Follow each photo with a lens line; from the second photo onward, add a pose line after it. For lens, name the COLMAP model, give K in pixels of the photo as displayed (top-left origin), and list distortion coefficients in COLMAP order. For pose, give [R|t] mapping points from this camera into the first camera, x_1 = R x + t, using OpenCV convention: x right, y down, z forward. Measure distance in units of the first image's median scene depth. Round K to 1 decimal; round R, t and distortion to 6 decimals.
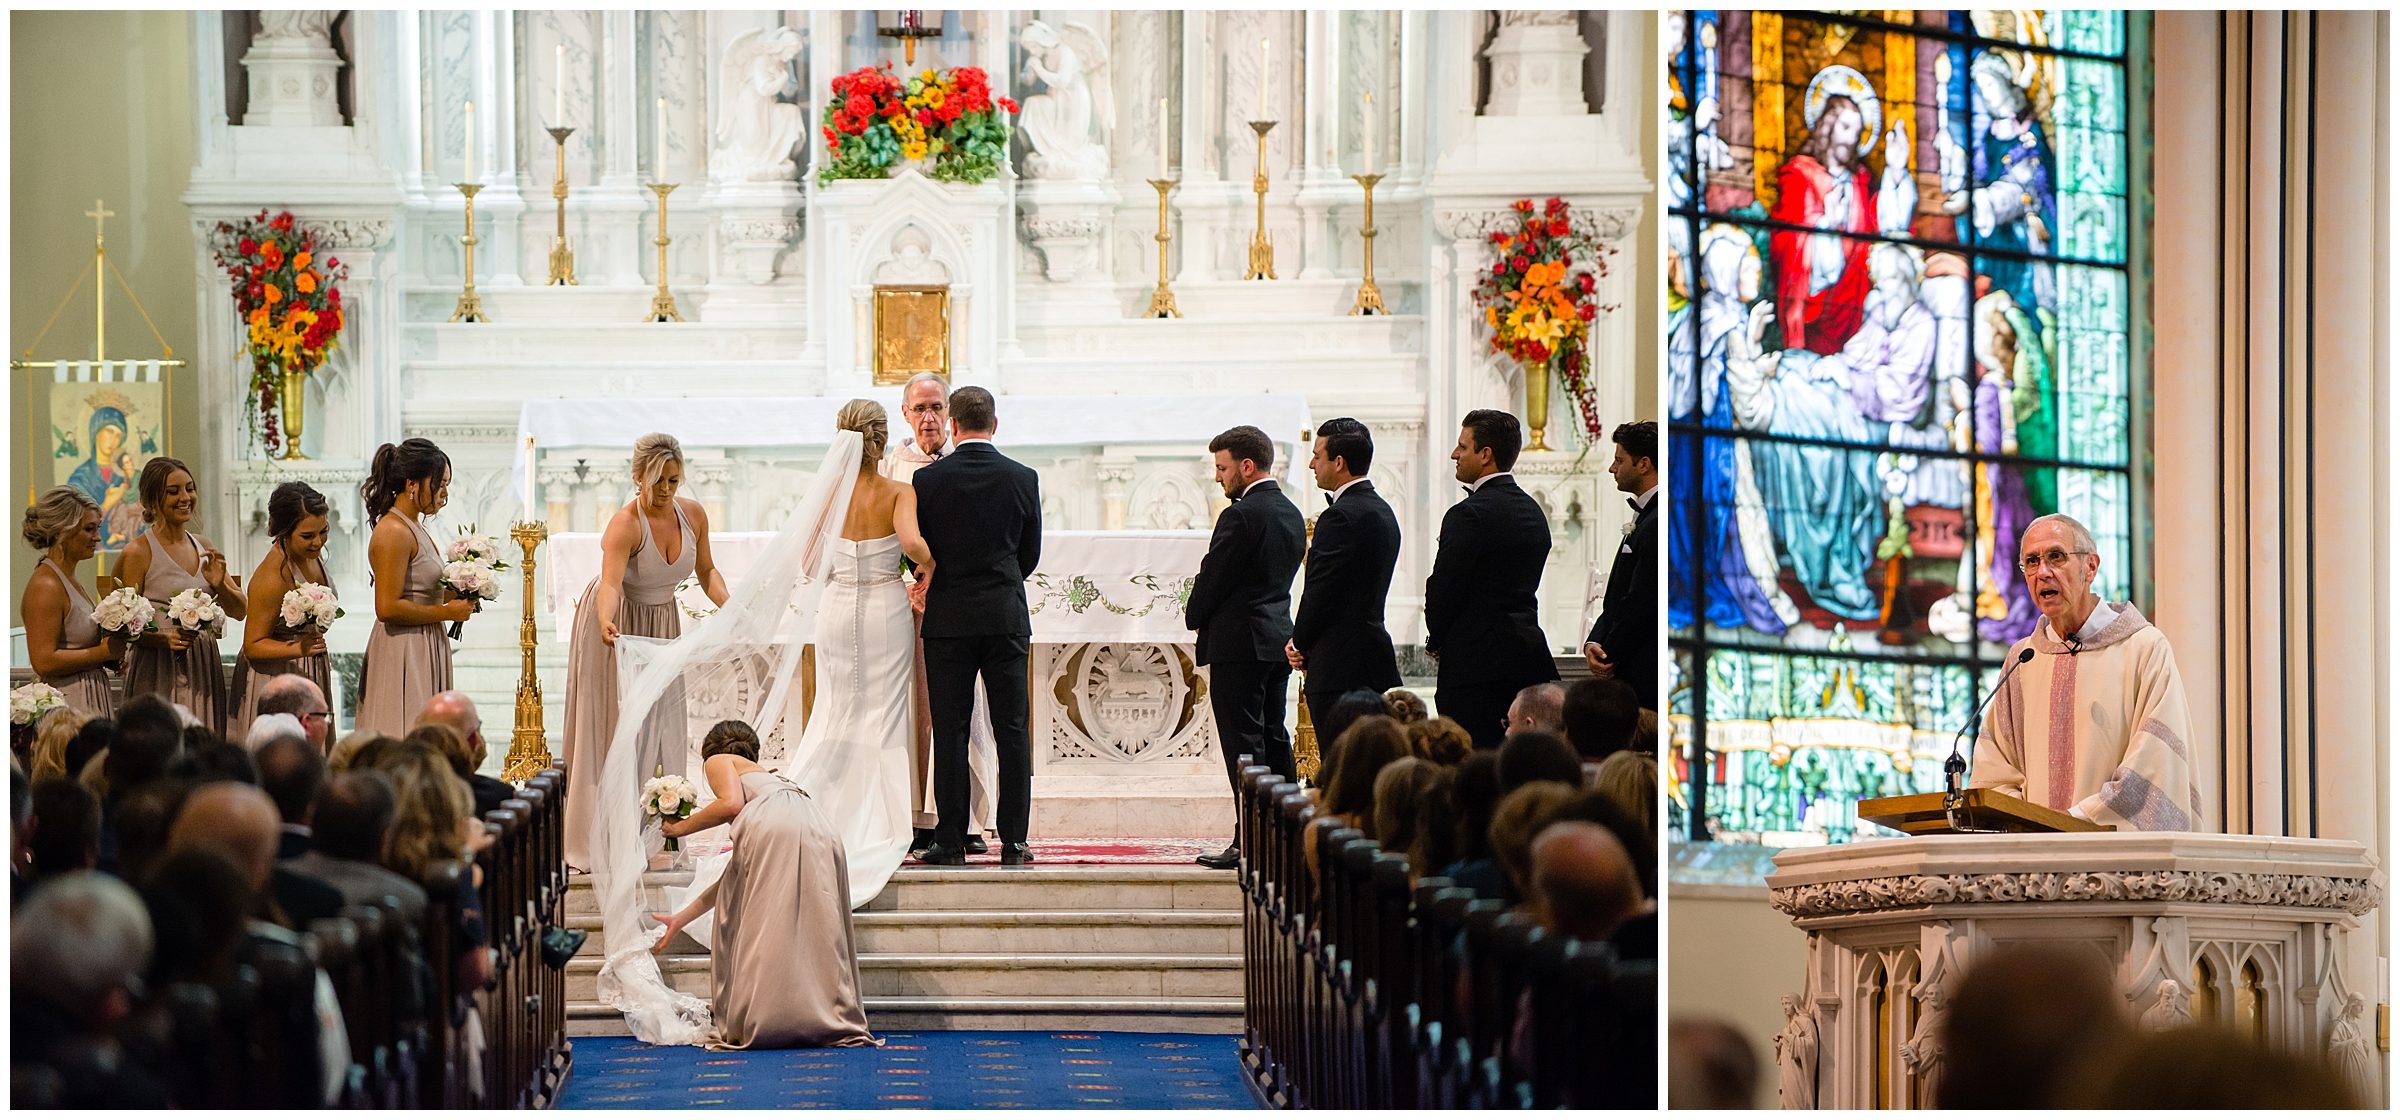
lens RADIAL K [[11320.2, 0, 822.0], [0, 11320.2, 545.5], [0, 0, 1]] dist [3.142531, -2.959472]
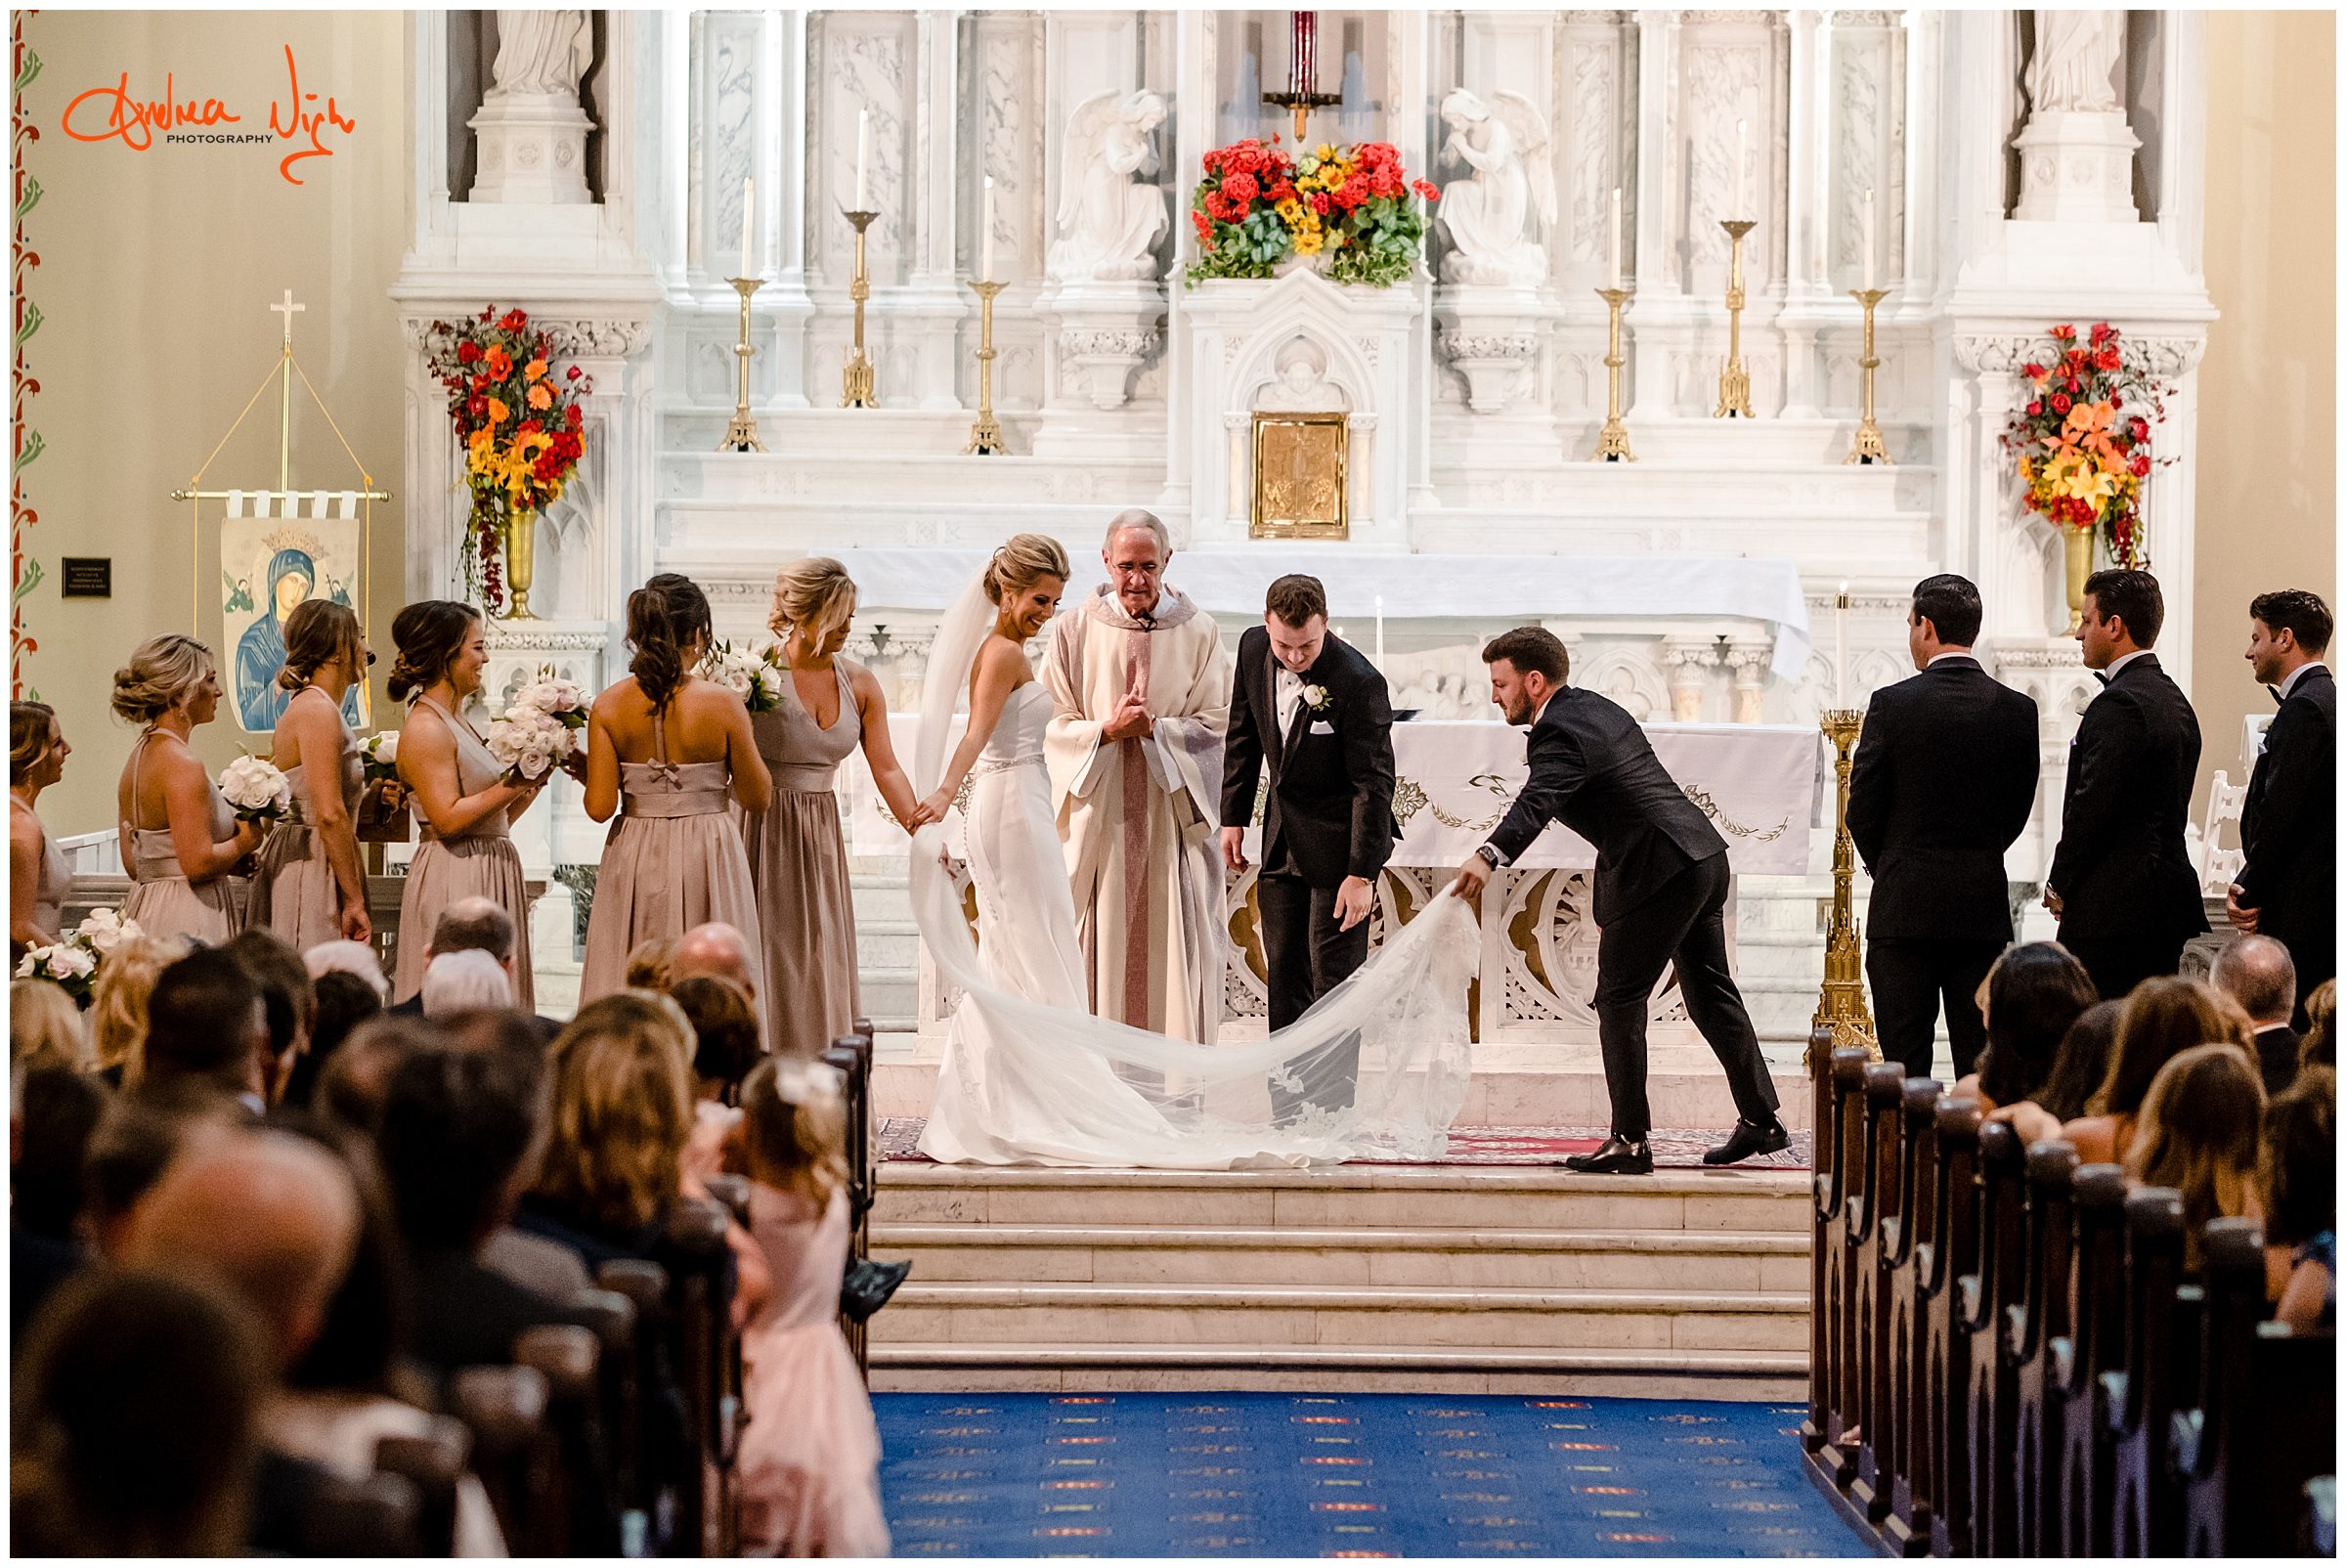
lens RADIAL K [[10409.2, 0, 1173.0], [0, 10409.2, 784.0], [0, 0, 1]] dist [-0.271593, -7.383693]
pose [[0.999771, 0.017557, 0.012269, -0.009478], [-0.017570, 0.999845, 0.000956, 0.002422], [-0.012251, -0.001172, 0.999924, 0.273818]]
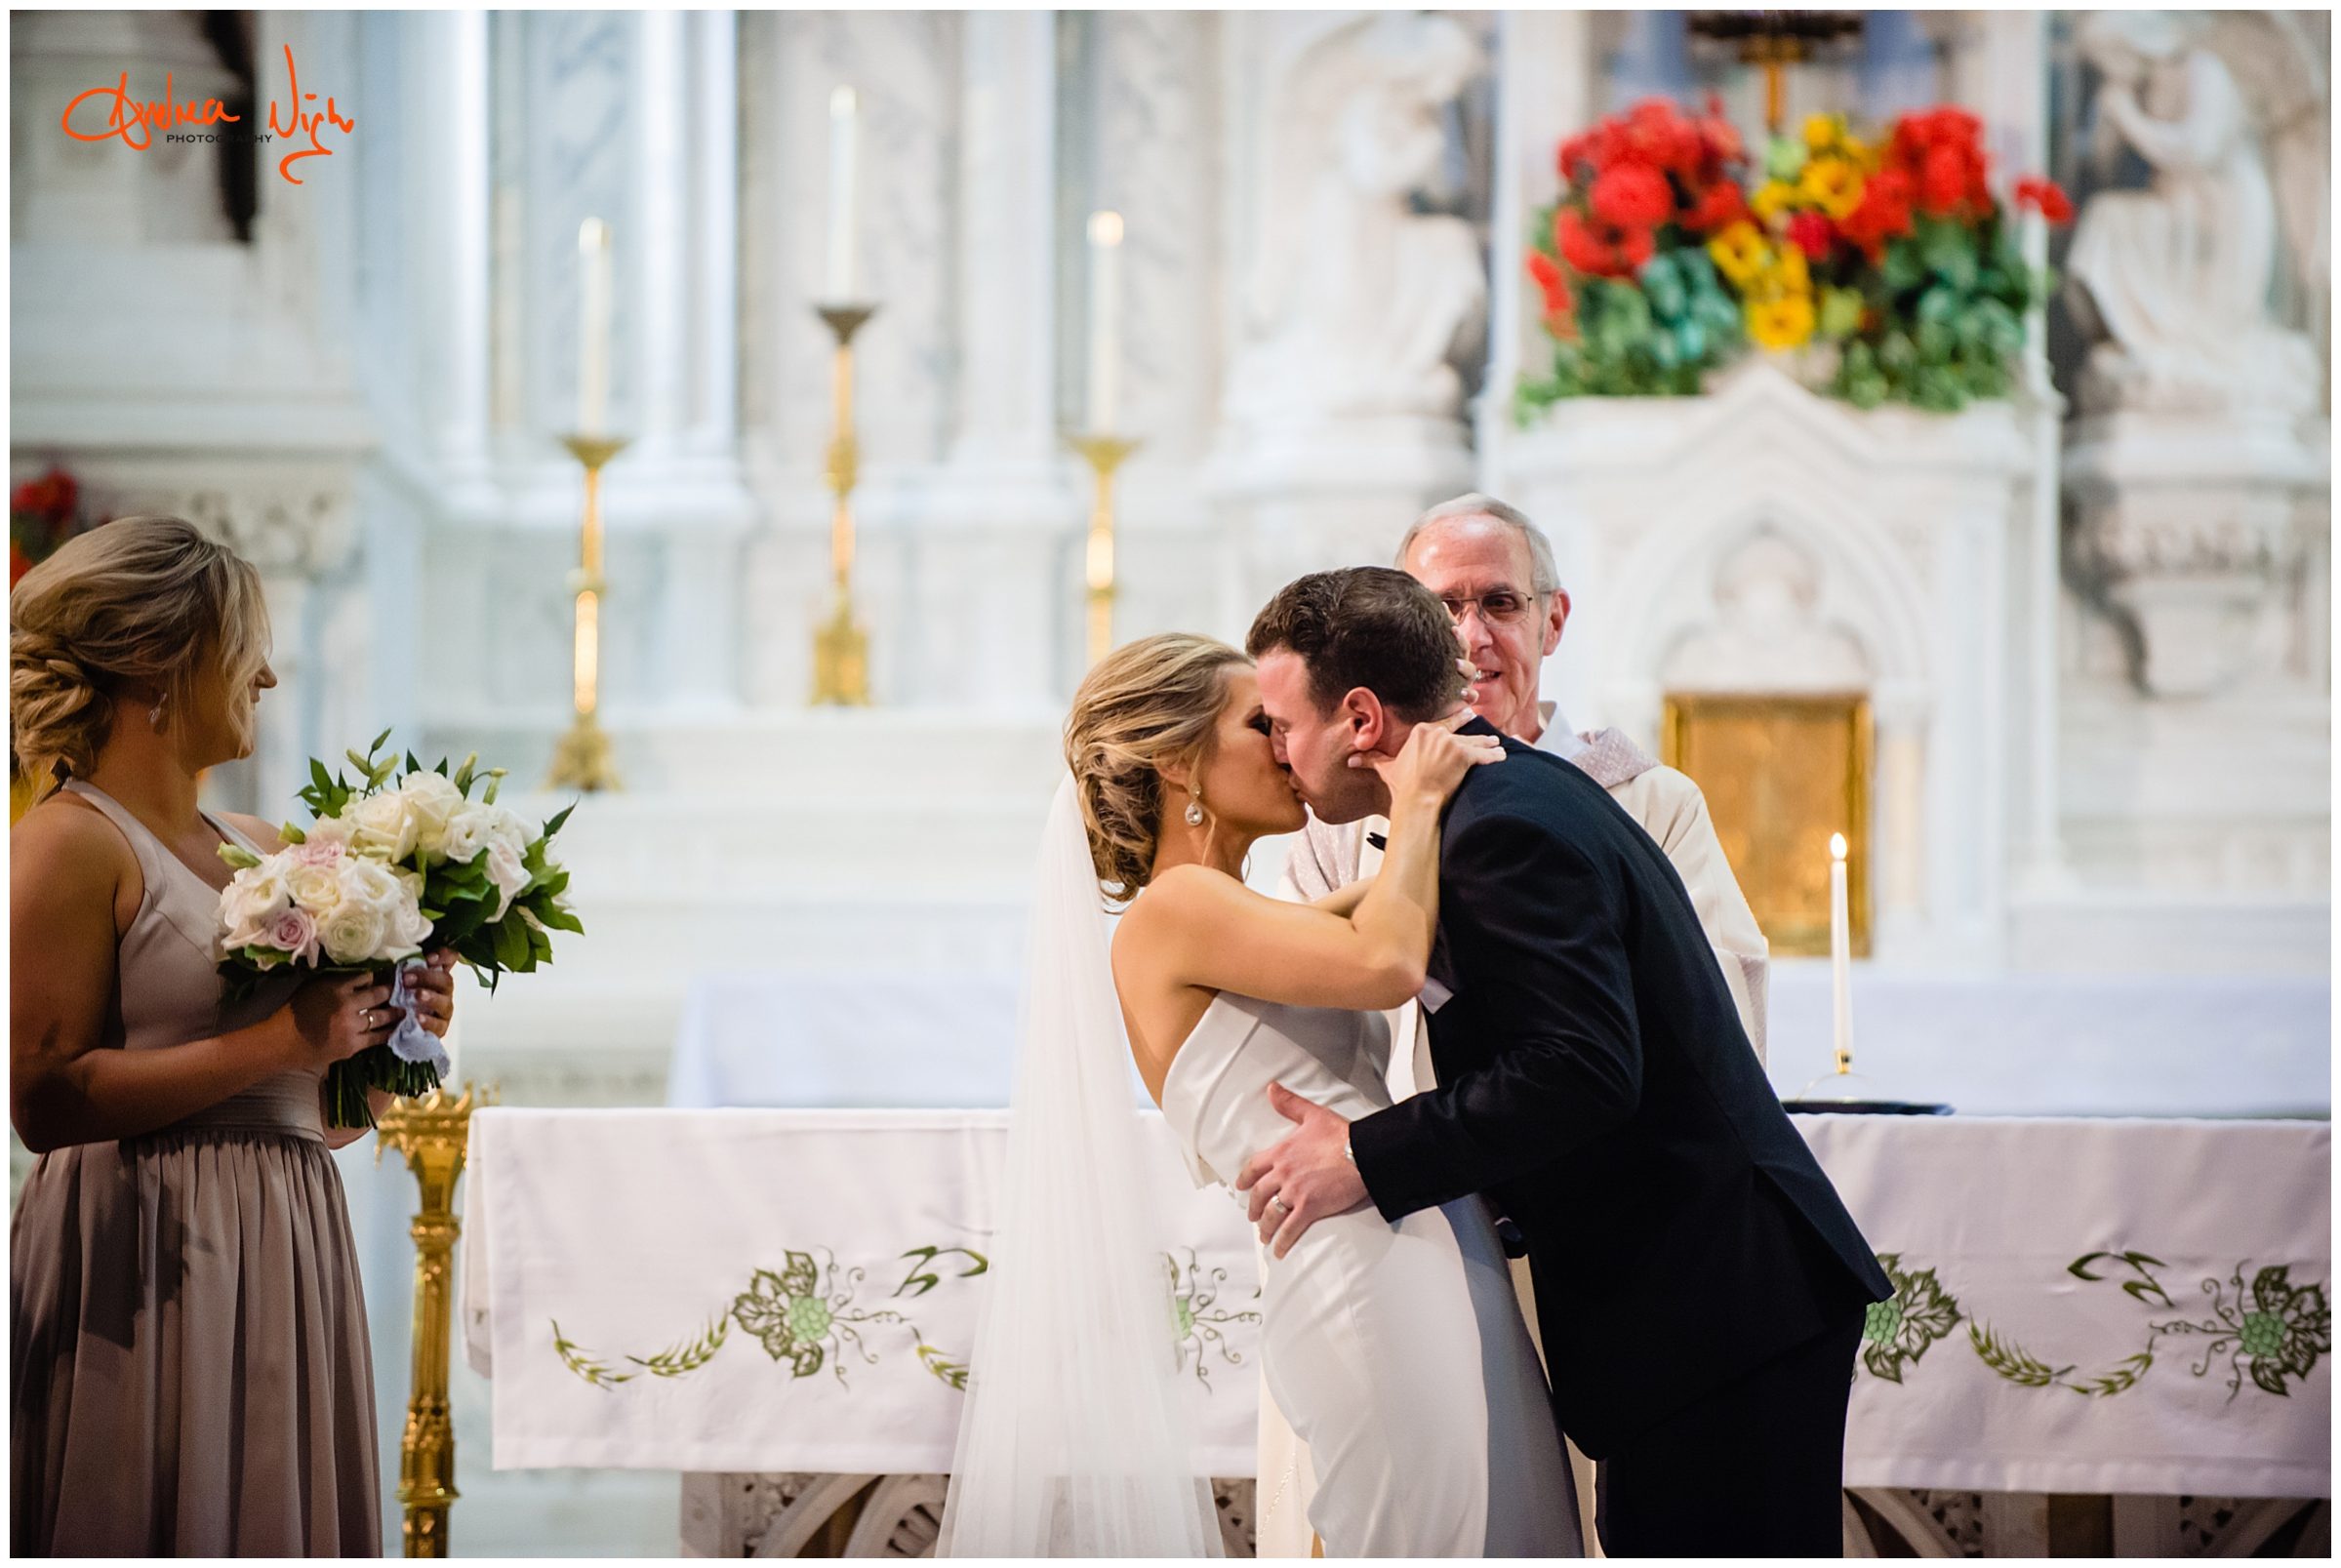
lens RADIAL K [[12288.3, 0, 1170.5], [0, 12288.3, 784.0], [0, 0, 1]] dist [2.533619, 8.103943]
pose [[0.998431, 0.008296, -0.055385, 0.010858], [-0.013881, 0.994766, -0.101230, 0.020888], [0.054255, 0.101839, 0.993320, 0.602363]]
